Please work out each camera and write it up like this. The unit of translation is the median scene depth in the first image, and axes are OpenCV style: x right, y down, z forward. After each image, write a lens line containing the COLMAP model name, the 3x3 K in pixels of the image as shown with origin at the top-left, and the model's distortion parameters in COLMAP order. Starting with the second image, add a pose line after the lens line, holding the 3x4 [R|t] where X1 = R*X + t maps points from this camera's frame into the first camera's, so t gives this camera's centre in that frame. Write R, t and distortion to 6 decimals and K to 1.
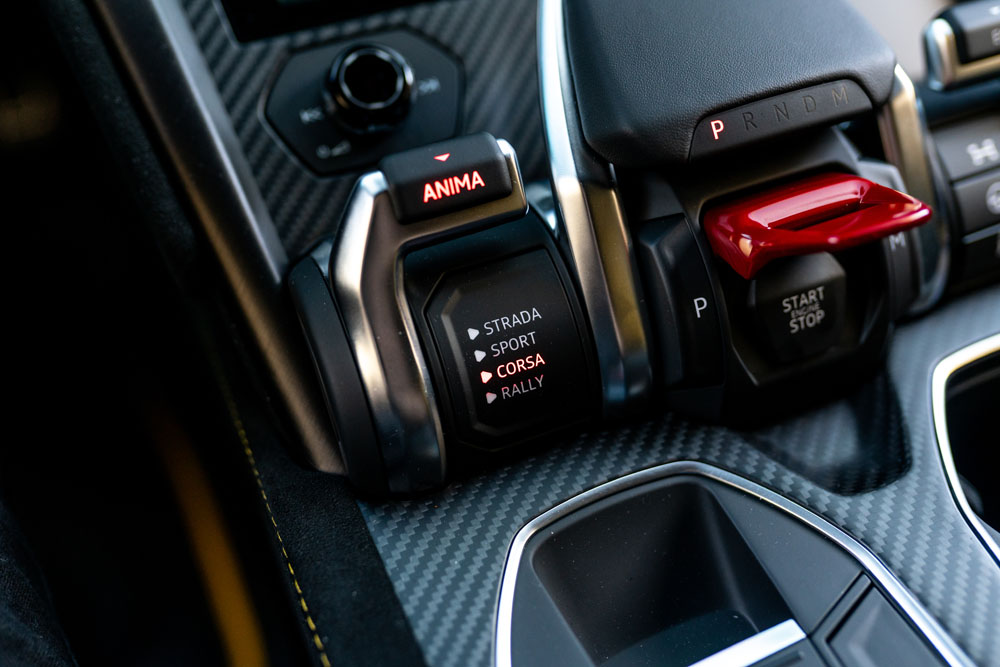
lens RADIAL K [[1004.6, 0, 499.9], [0, 1004.6, 331.1], [0, 0, 1]] dist [-0.008880, 0.005342]
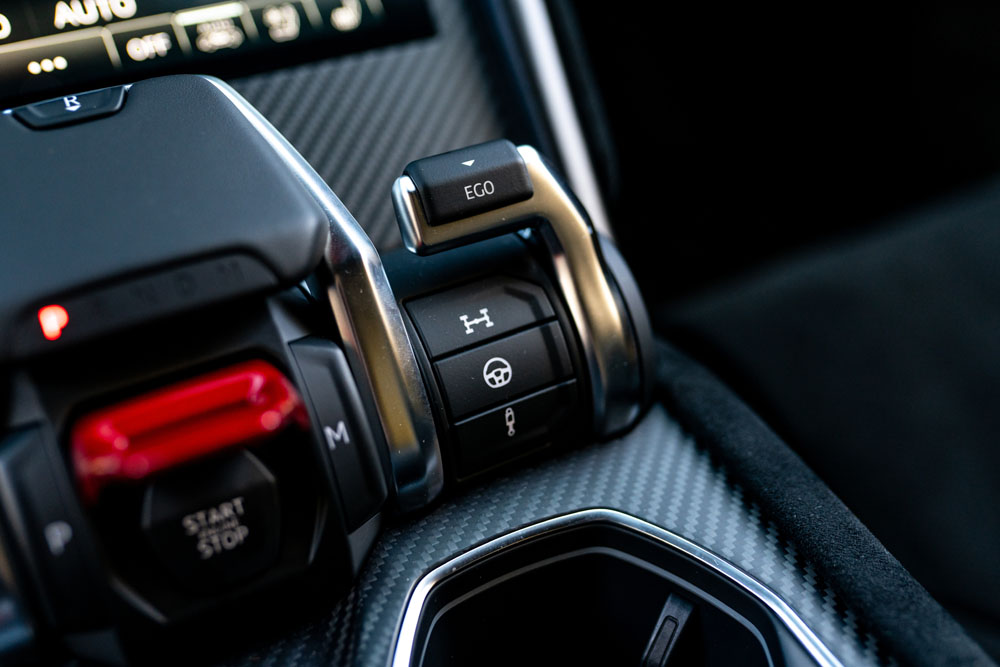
lens RADIAL K [[1019.3, 0, 500.0], [0, 1019.3, 333.5], [0, 0, 1]] dist [-0.006381, -0.003834]
pose [[0.994669, -0.035014, 0.096988, 0.474762], [0.045479, 0.993123, -0.107884, -0.081853], [-0.092544, 0.111720, 0.989421, 0.143186]]
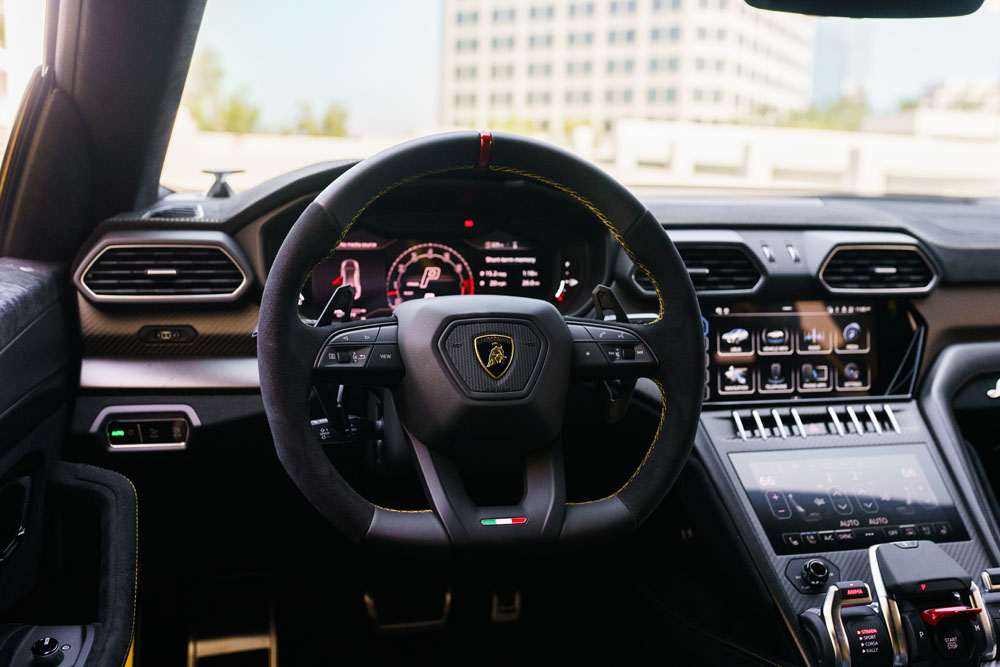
lens RADIAL K [[1004.6, 0, 499.9], [0, 1004.6, 331.1], [0, 0, 1]] dist [-0.008880, 0.005342]
pose [[0.985057, 0.086184, -0.149114, -0.867940], [-0.154705, 0.823270, -0.546162, 1.301912], [0.075691, 0.561070, 0.824301, -2.763679]]
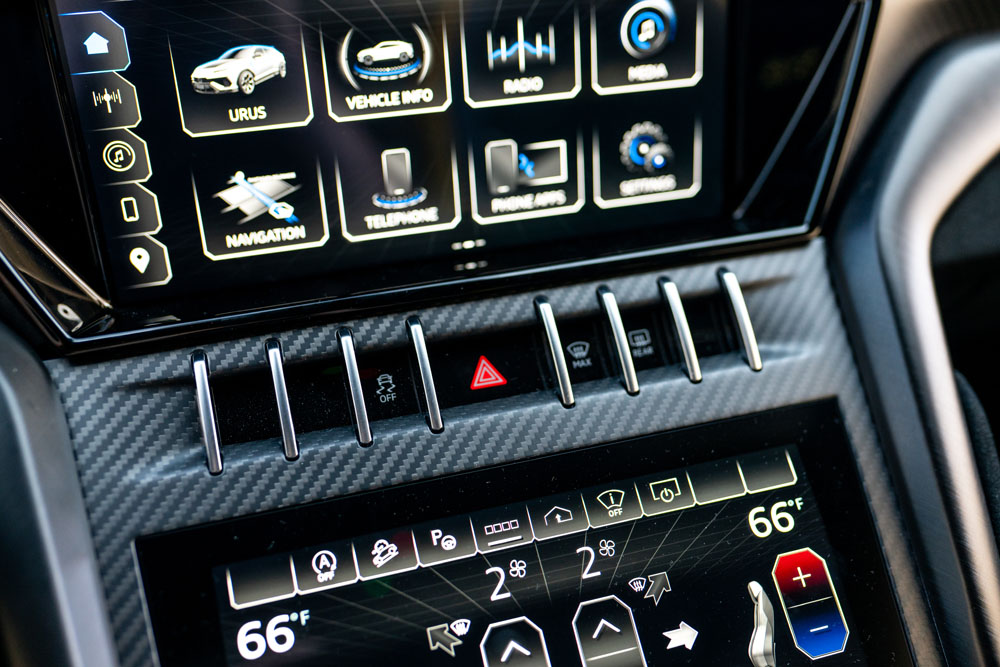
lens RADIAL K [[1004.6, 0, 499.9], [0, 1004.6, 331.1], [0, 0, 1]] dist [-0.008880, 0.005342]
pose [[0.994448, 0.078871, -0.069653, 0.010317], [-0.091210, 0.976181, -0.196853, -0.836902], [0.052468, 0.202113, 0.977956, -0.039824]]
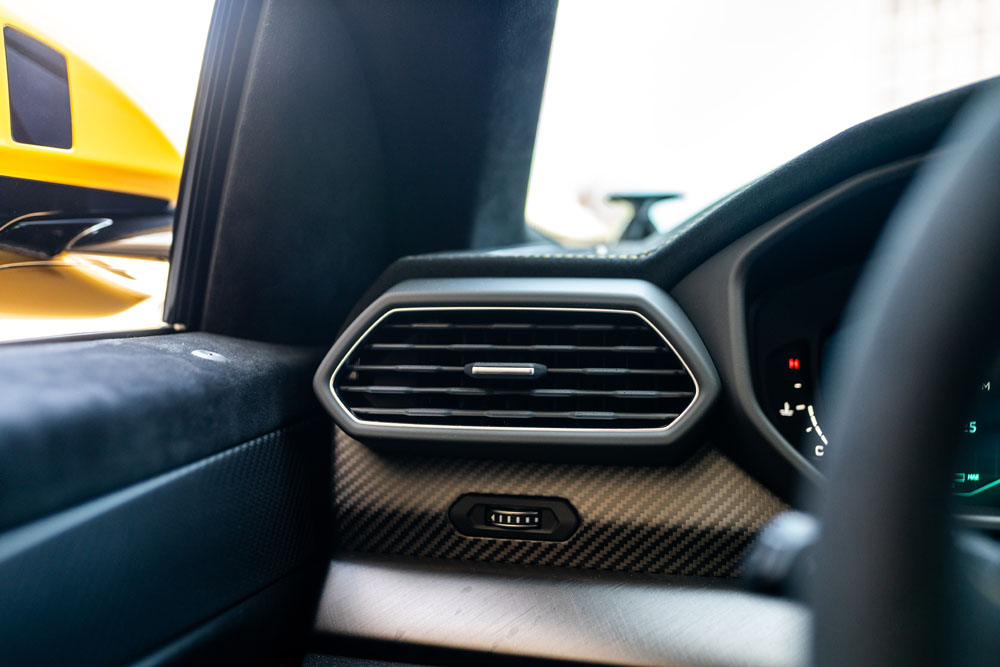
lens RADIAL K [[1004.6, 0, 499.9], [0, 1004.6, 331.1], [0, 0, 1]] dist [-0.008880, 0.005342]
pose [[0.844907, 0.068226, -0.530544, -1.960628], [-0.393547, 0.751037, -0.530155, -0.062143], [0.362288, 0.656726, 0.661407, -0.799715]]
